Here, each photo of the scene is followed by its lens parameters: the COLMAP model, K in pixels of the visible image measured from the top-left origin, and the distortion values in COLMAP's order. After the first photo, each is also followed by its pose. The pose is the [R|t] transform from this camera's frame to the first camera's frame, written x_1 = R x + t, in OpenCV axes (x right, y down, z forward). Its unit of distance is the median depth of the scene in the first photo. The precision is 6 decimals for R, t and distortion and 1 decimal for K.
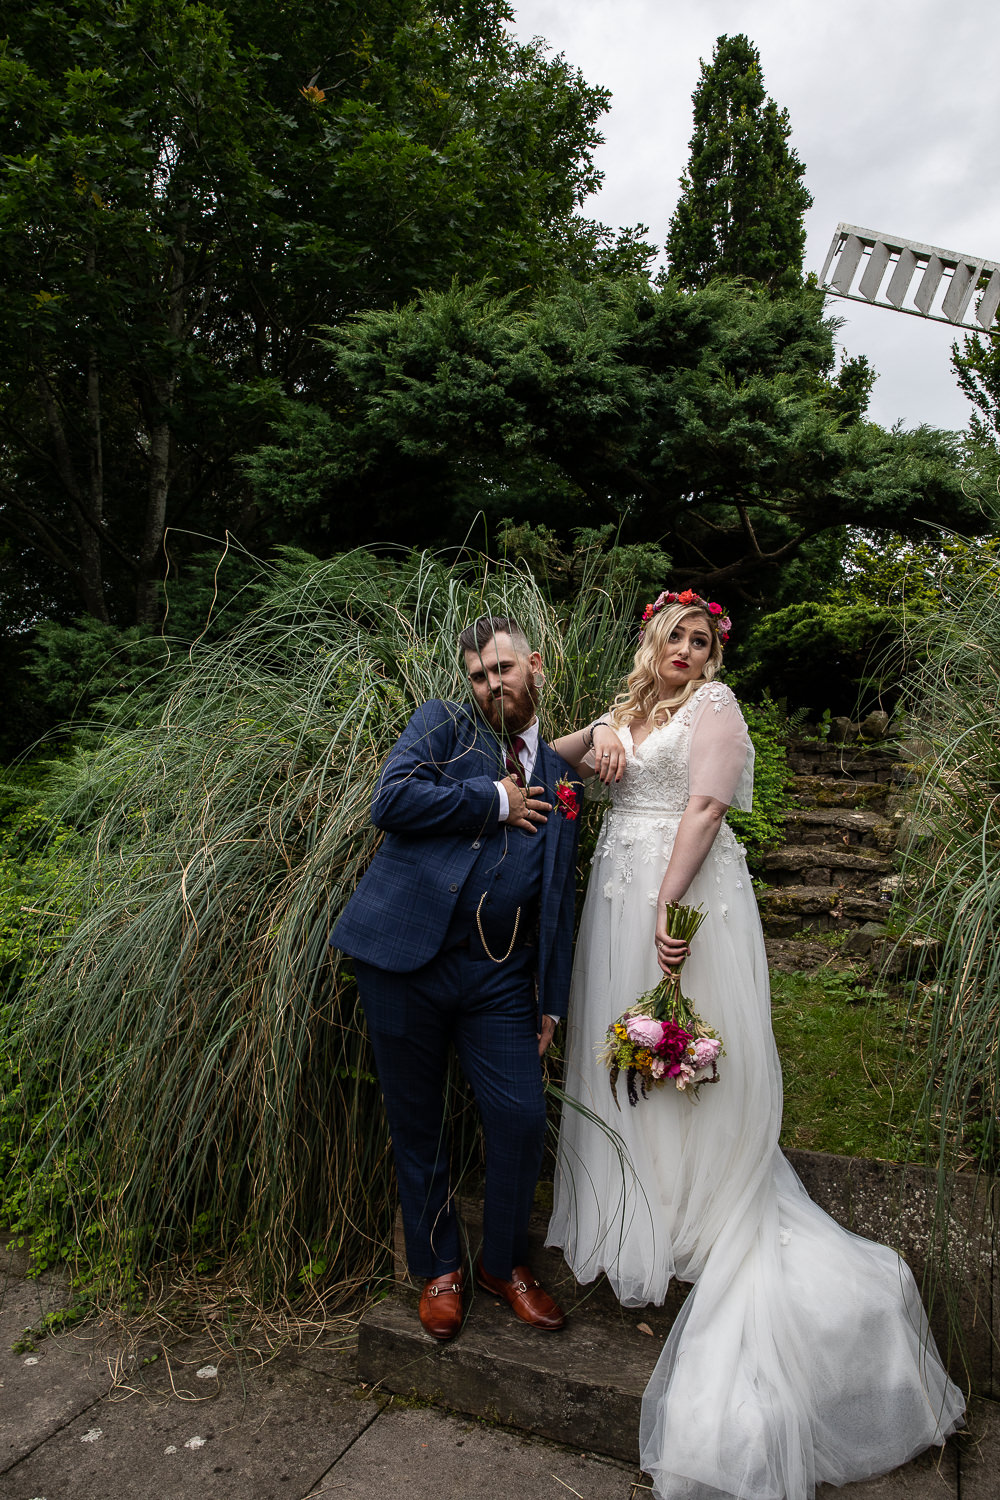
lens RADIAL K [[1026.2, 0, 500.0], [0, 1026.2, 750.0], [0, 0, 1]] dist [-0.106596, 0.085977]
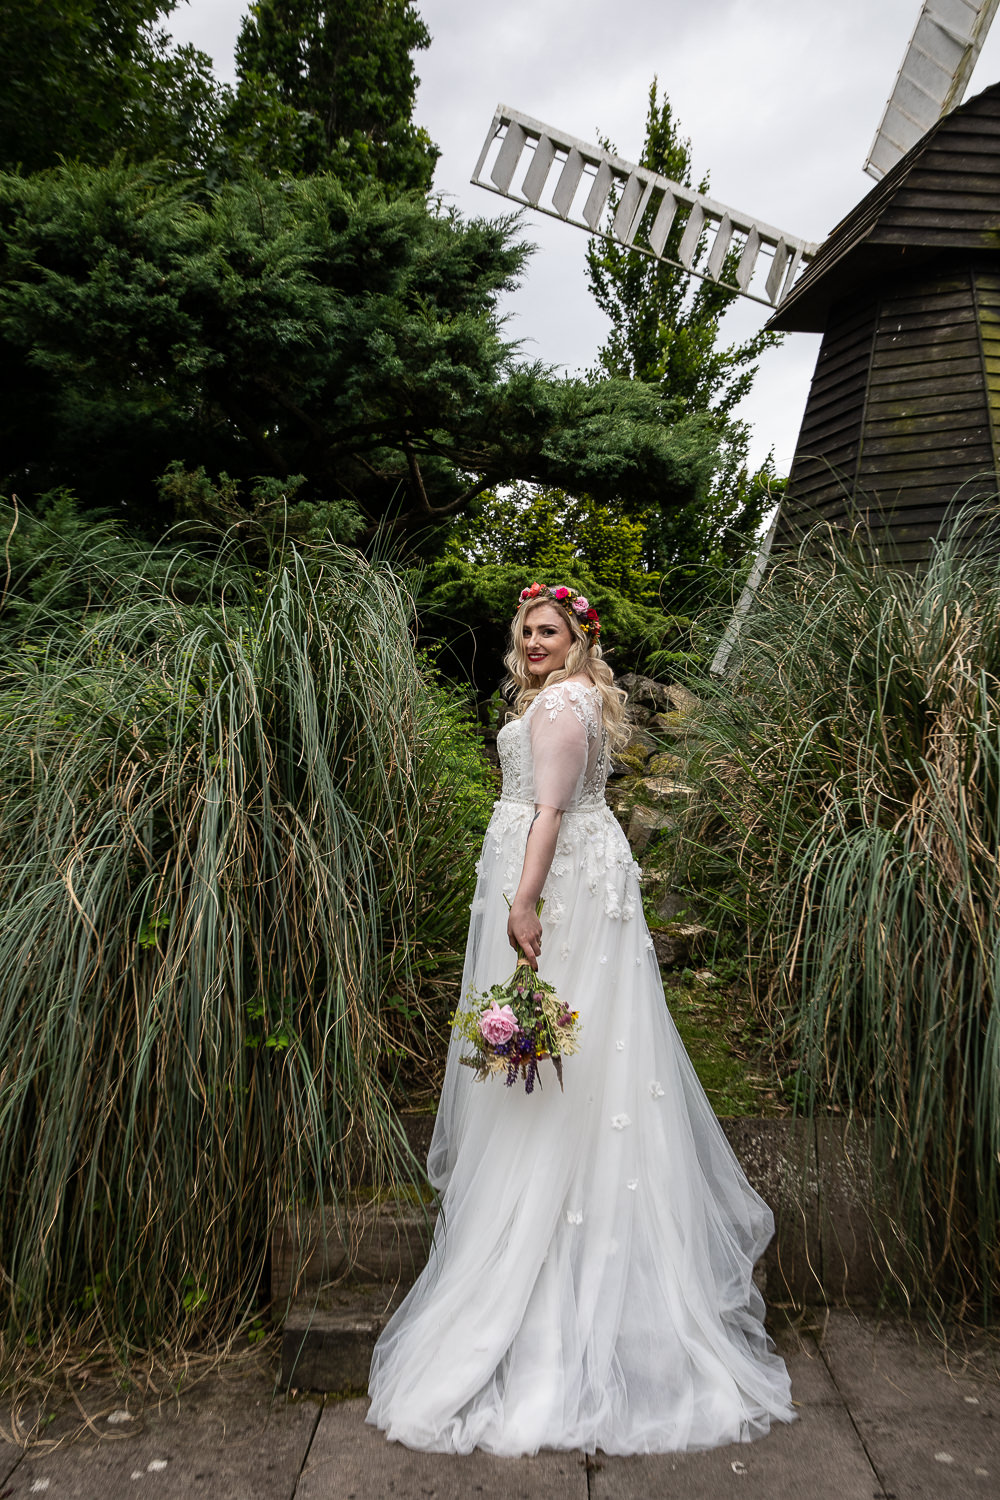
lens RADIAL K [[1439.2, 0, 489.5], [0, 1439.2, 746.2], [0, 0, 1]] dist [-0.019961, 0.107577]
pose [[0.922445, -0.010953, 0.385972, -0.206016], [0.008500, 0.999931, 0.008062, -0.004652], [-0.386034, -0.004156, 0.922475, -0.159983]]
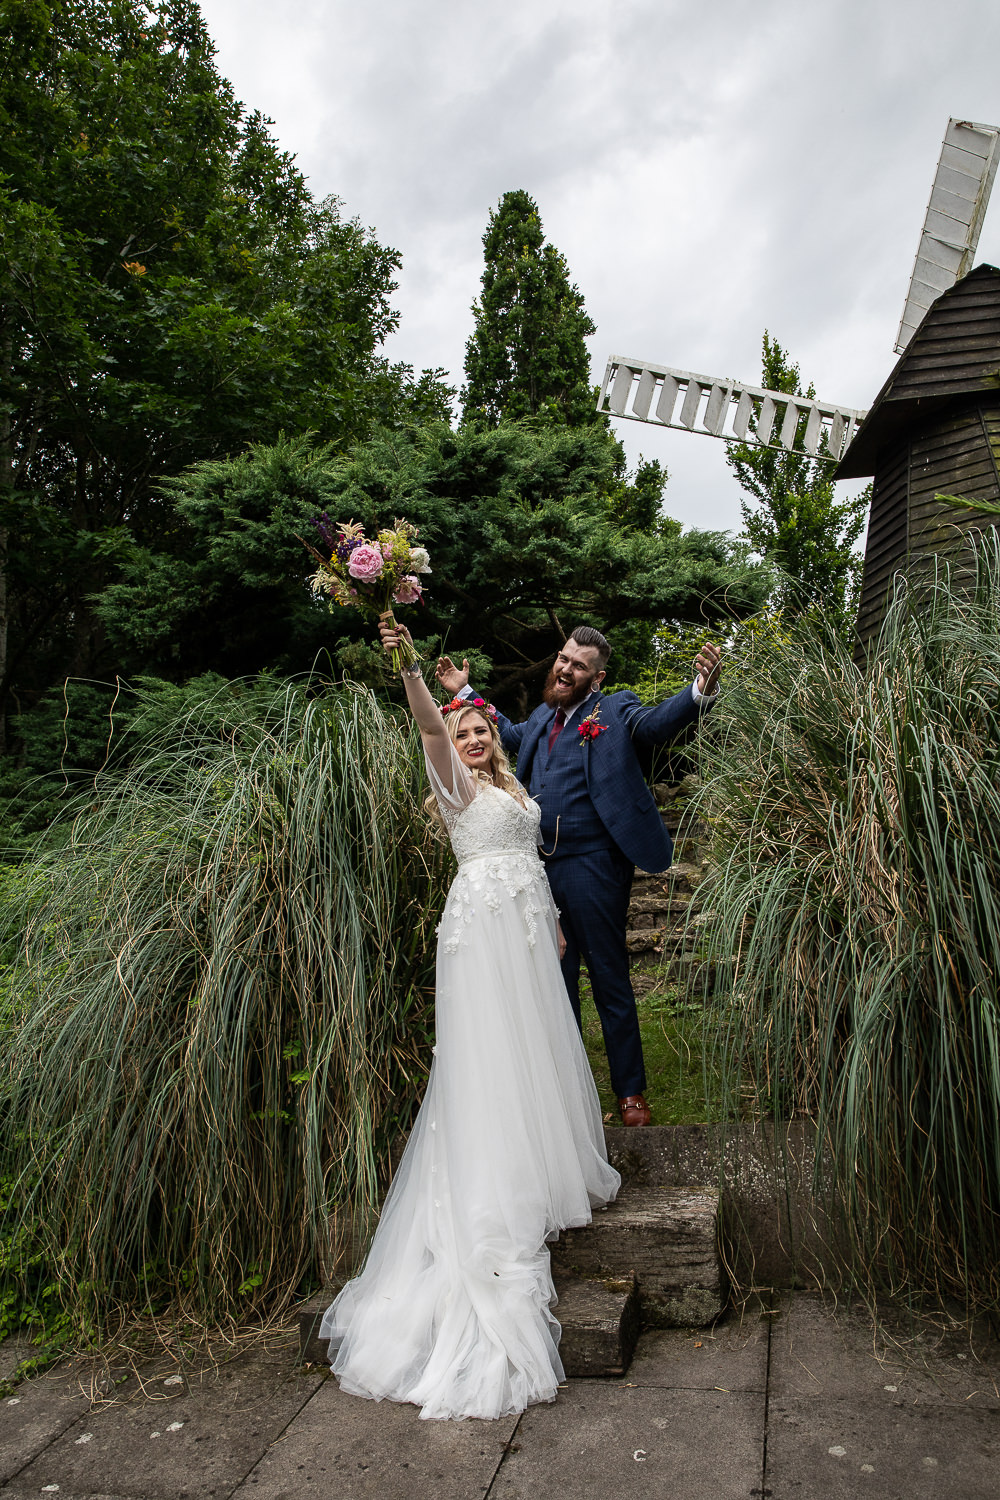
lens RADIAL K [[1026.2, 0, 500.0], [0, 1026.2, 750.0], [0, 0, 1]] dist [-0.106596, 0.085977]
pose [[0.983447, -0.089540, 0.157524, -0.012762], [0.103391, 0.991251, -0.082042, 0.007521], [-0.148800, 0.096971, 0.984101, -0.125453]]
